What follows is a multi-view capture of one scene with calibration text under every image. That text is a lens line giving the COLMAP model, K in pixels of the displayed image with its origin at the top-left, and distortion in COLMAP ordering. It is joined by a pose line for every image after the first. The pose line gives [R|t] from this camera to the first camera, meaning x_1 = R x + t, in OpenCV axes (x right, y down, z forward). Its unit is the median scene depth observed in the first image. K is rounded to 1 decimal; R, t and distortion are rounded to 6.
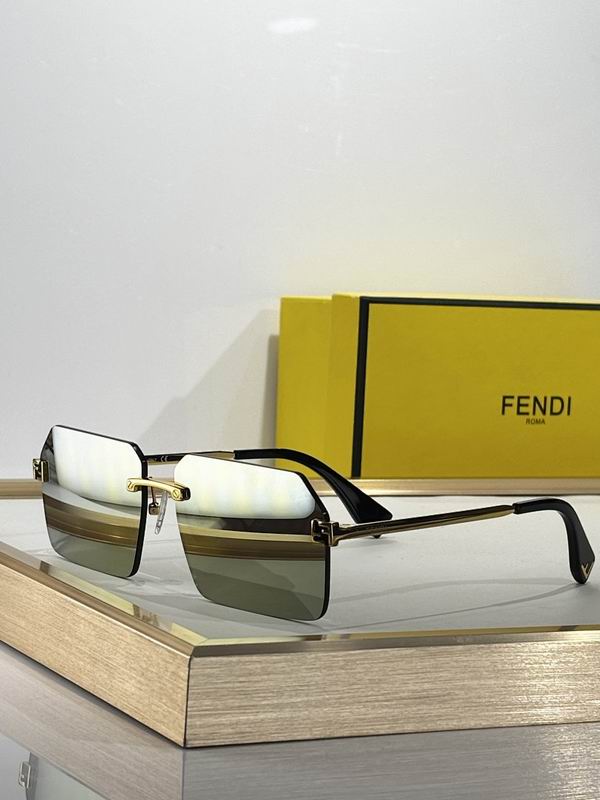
lens RADIAL K [[2207.2, 0, 307.7], [0, 2207.2, 398.1], [0, 0, 1]] dist [0.166591, 1.318012]
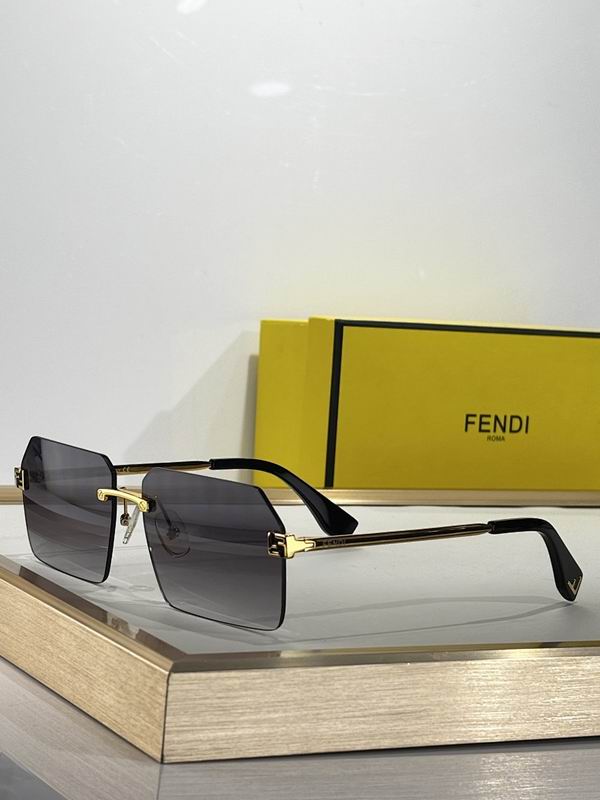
lens RADIAL K [[1888.6, 0, 300.0], [0, 1888.6, 400.0], [0, 0, 1]] dist [0.194533, -0.423013]
pose [[0.999801, 0.016274, 0.011552, -0.005640], [-0.016203, 0.999850, -0.006147, -0.001600], [-0.011651, 0.005958, 0.999914, 0.136809]]
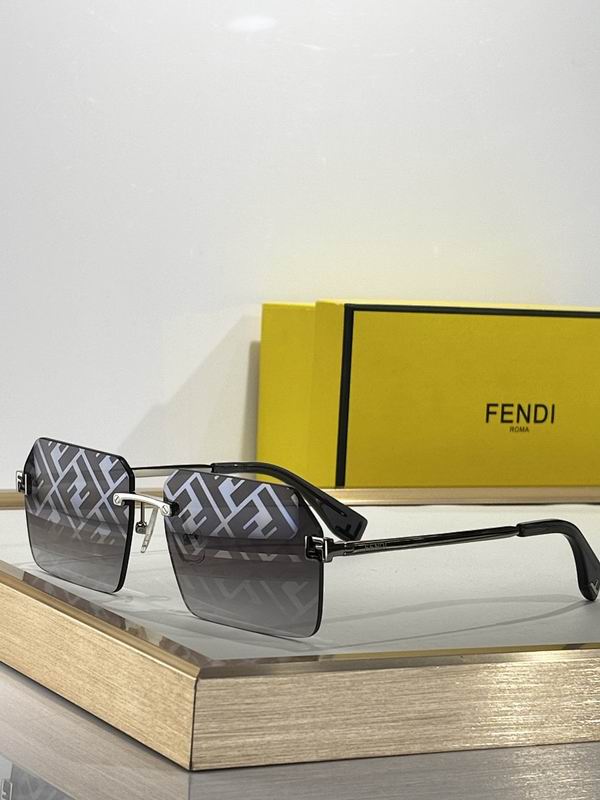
lens RADIAL K [[2207.2, 0, 307.7], [0, 2207.2, 398.1], [0, 0, 1]] dist [0.166591, 1.318012]
pose [[0.999751, 0.001511, 0.022278, -0.024627], [-0.001564, 0.999996, 0.002386, -0.009838], [-0.022275, -0.002421, 0.999749, 0.013775]]
